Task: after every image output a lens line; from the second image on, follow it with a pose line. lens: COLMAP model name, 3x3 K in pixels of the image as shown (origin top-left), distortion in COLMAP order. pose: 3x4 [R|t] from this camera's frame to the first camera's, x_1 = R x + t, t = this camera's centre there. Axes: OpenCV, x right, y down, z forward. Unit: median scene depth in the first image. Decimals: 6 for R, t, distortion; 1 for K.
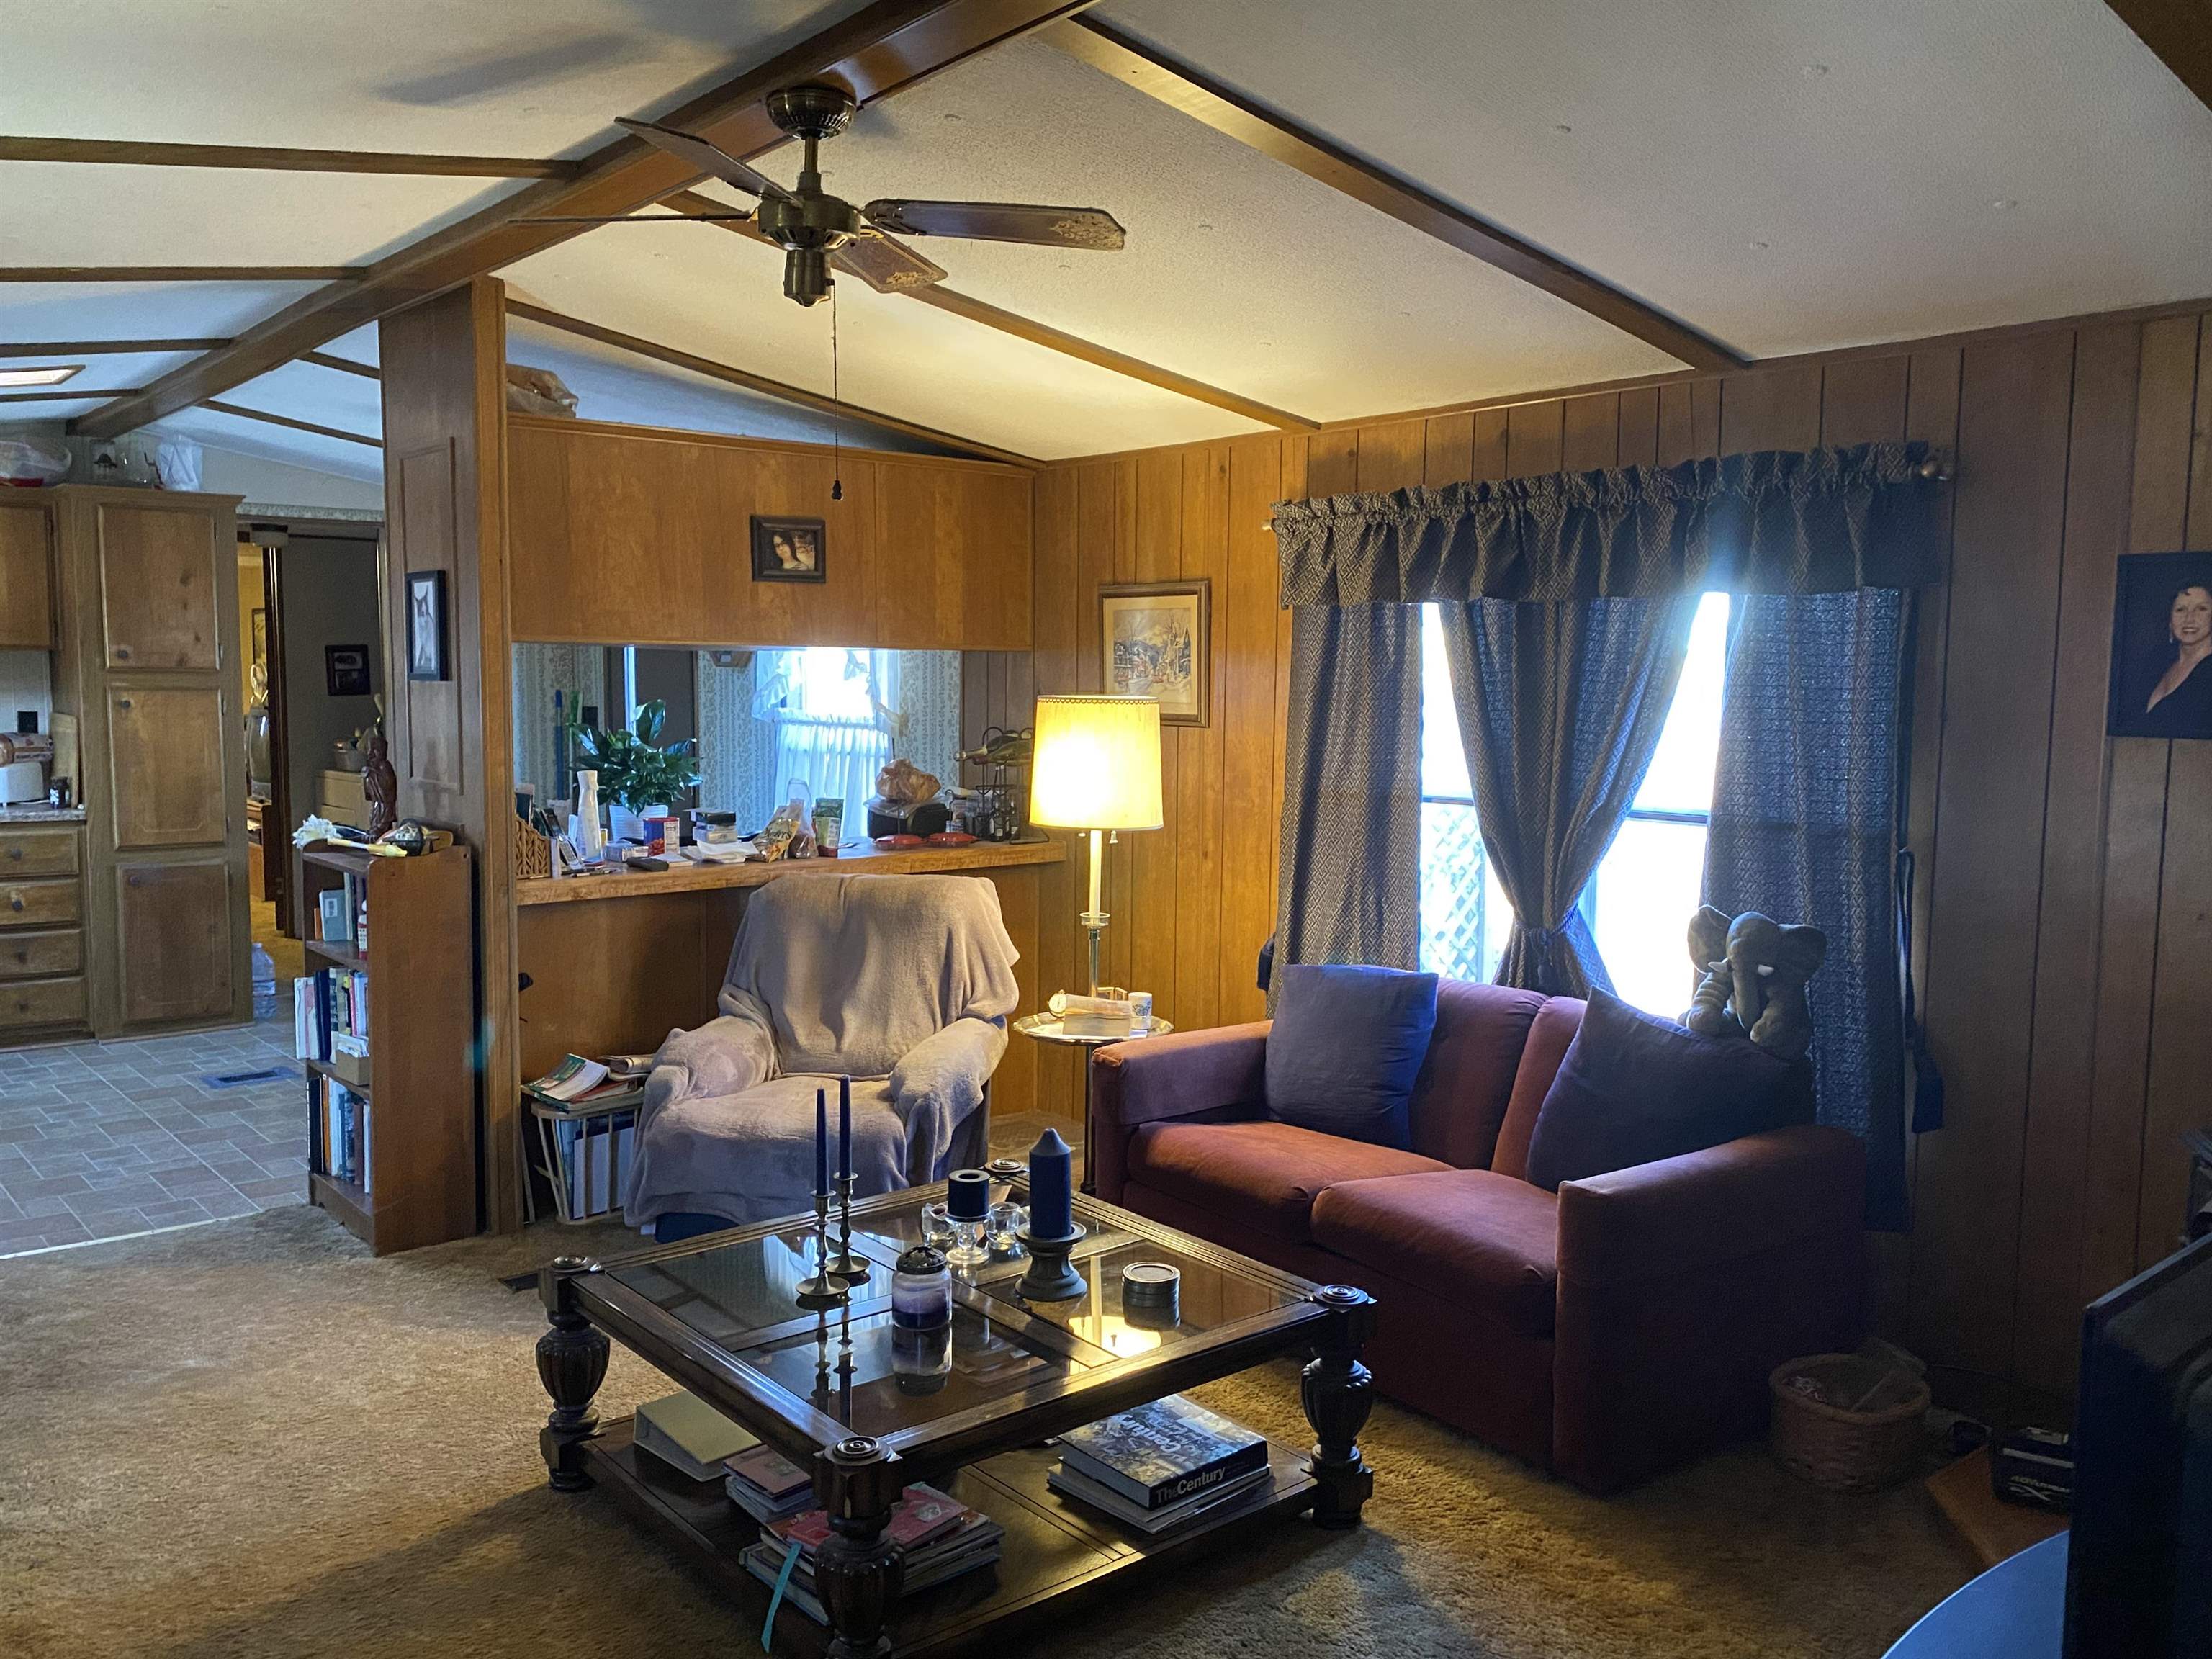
lens RADIAL K [[1762.7, 0, 1100.2], [0, 1762.7, 845.3], [0, 0, 1]] dist [0.055772, -0.053678]
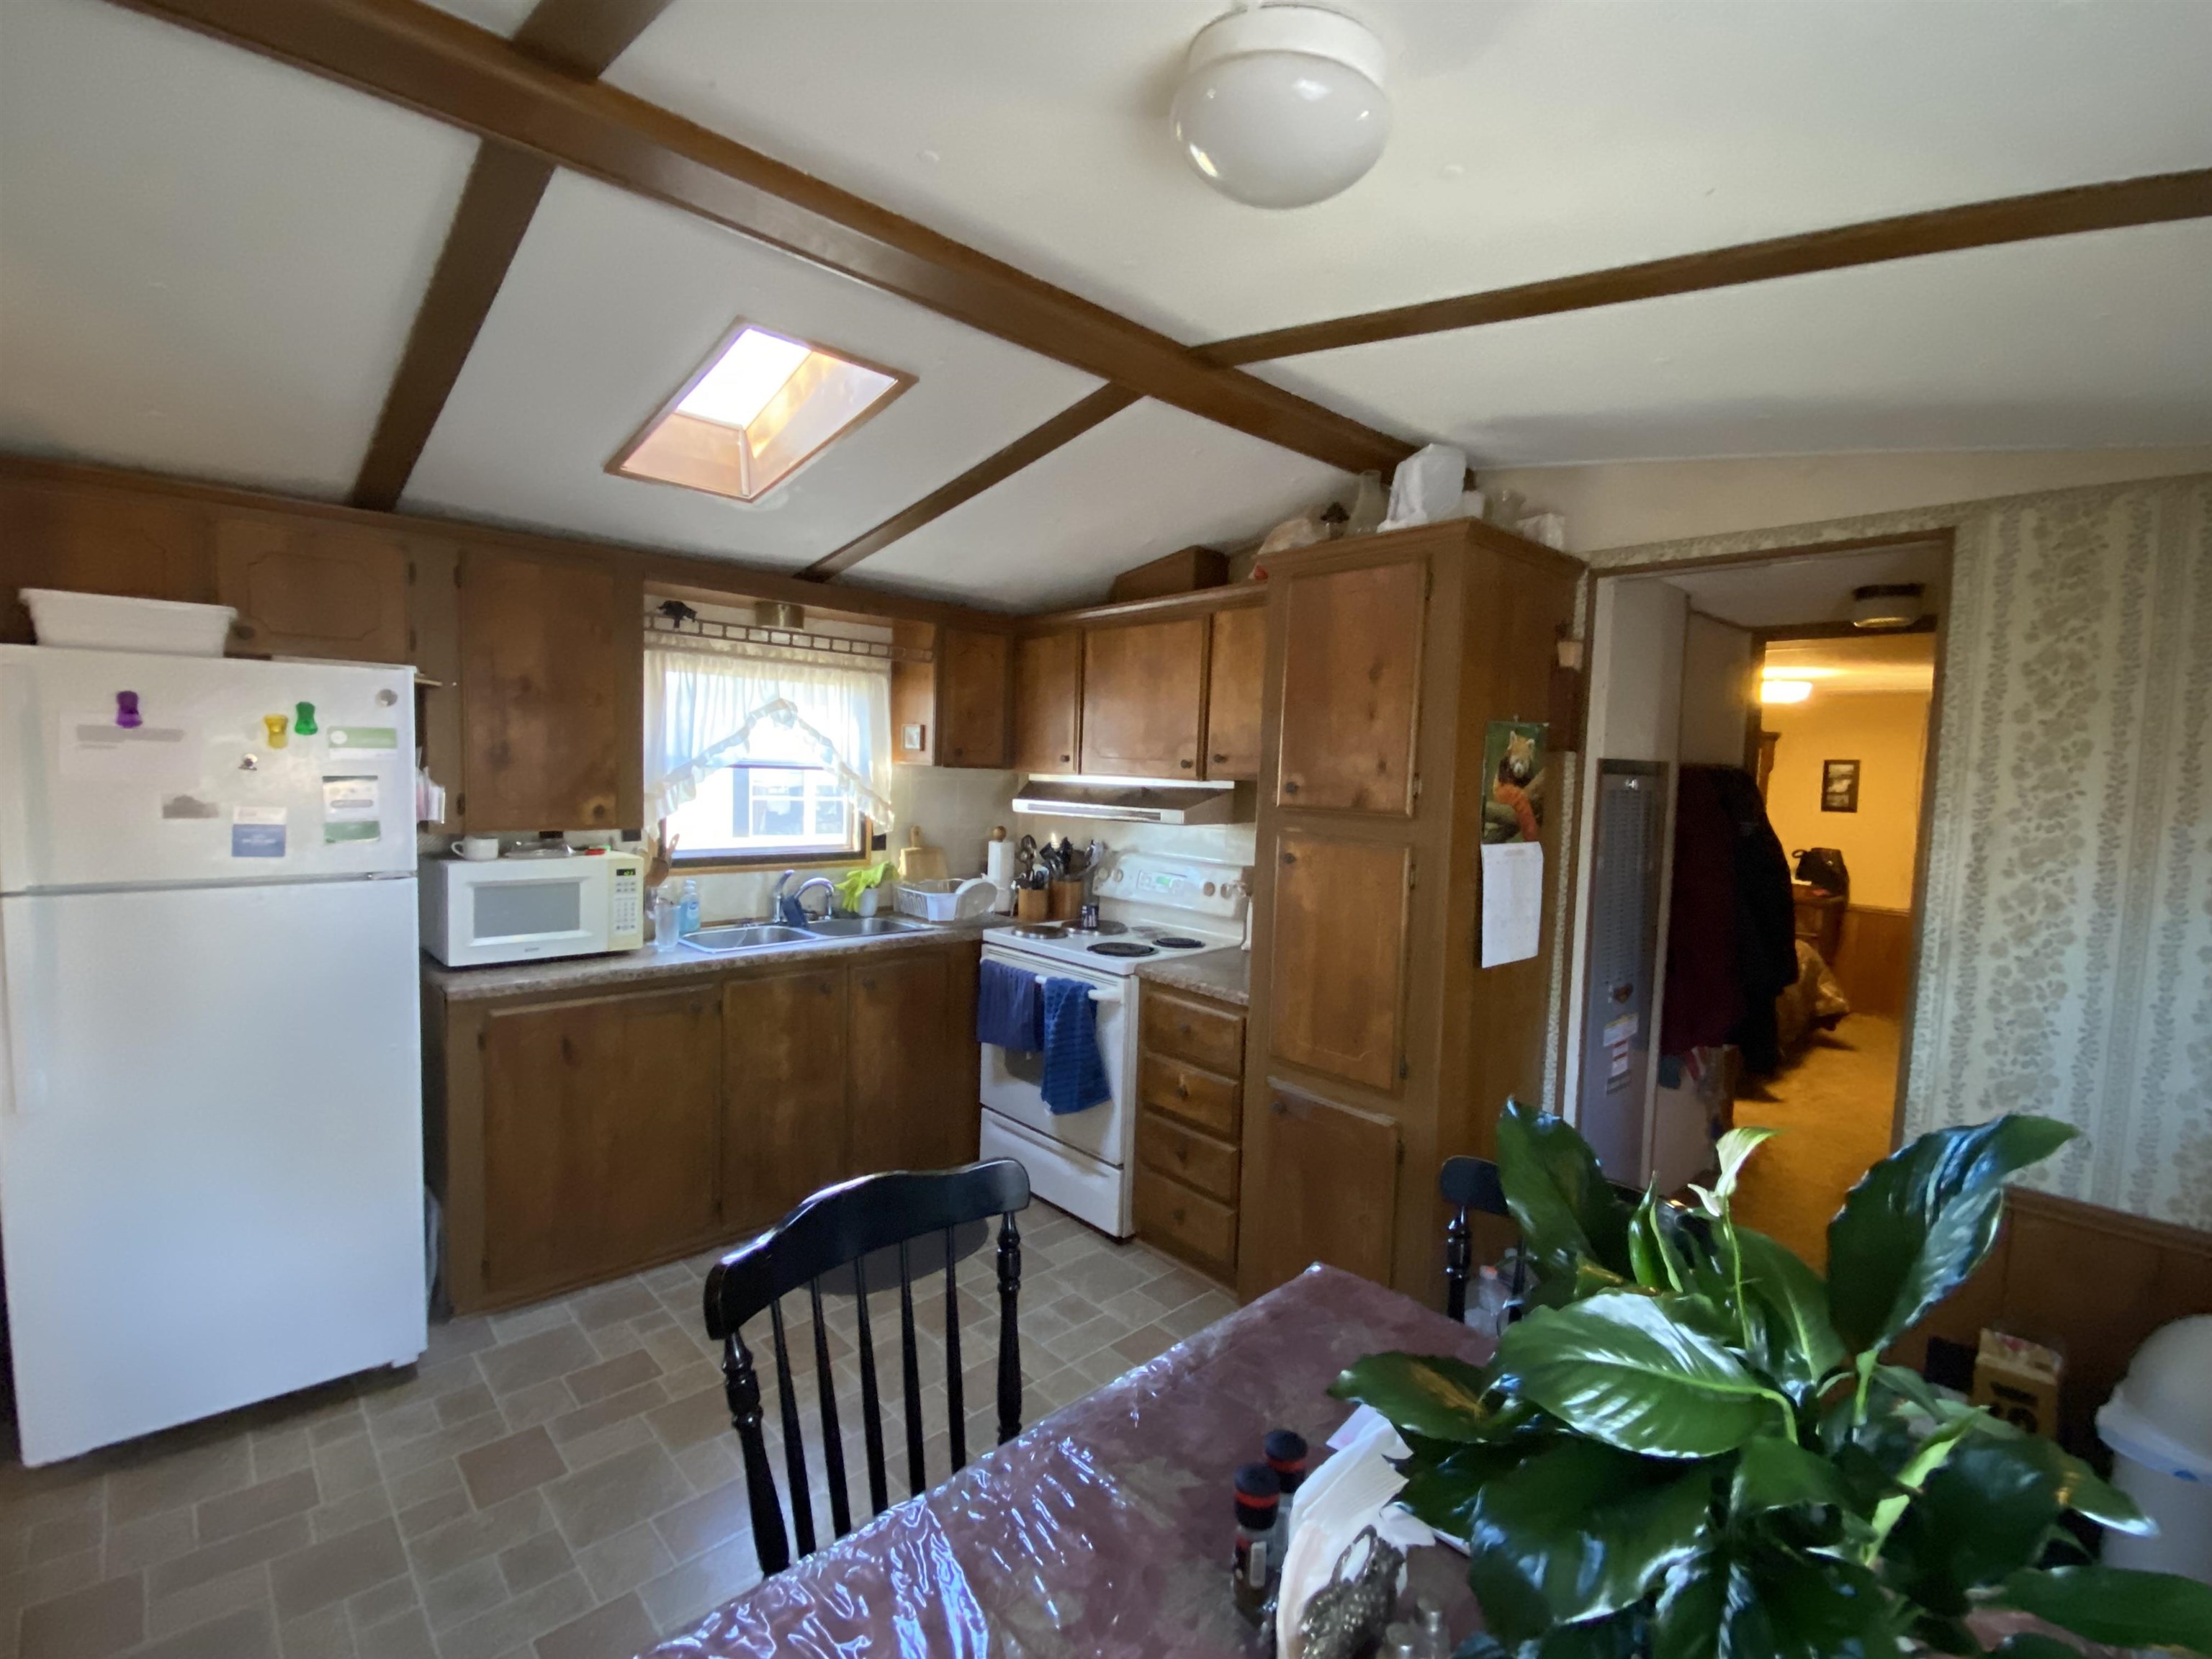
lens RADIAL K [[982.2, 0, 1103.4], [0, 982.2, 834.4], [0, 0, 1]] dist [0.001214, -0.003247]
pose [[0.047879, 0.062956, -0.996867, -0.166532], [-0.130361, 0.989869, 0.056253, -0.099166], [0.990310, 0.127260, 0.055601, 0.894255]]
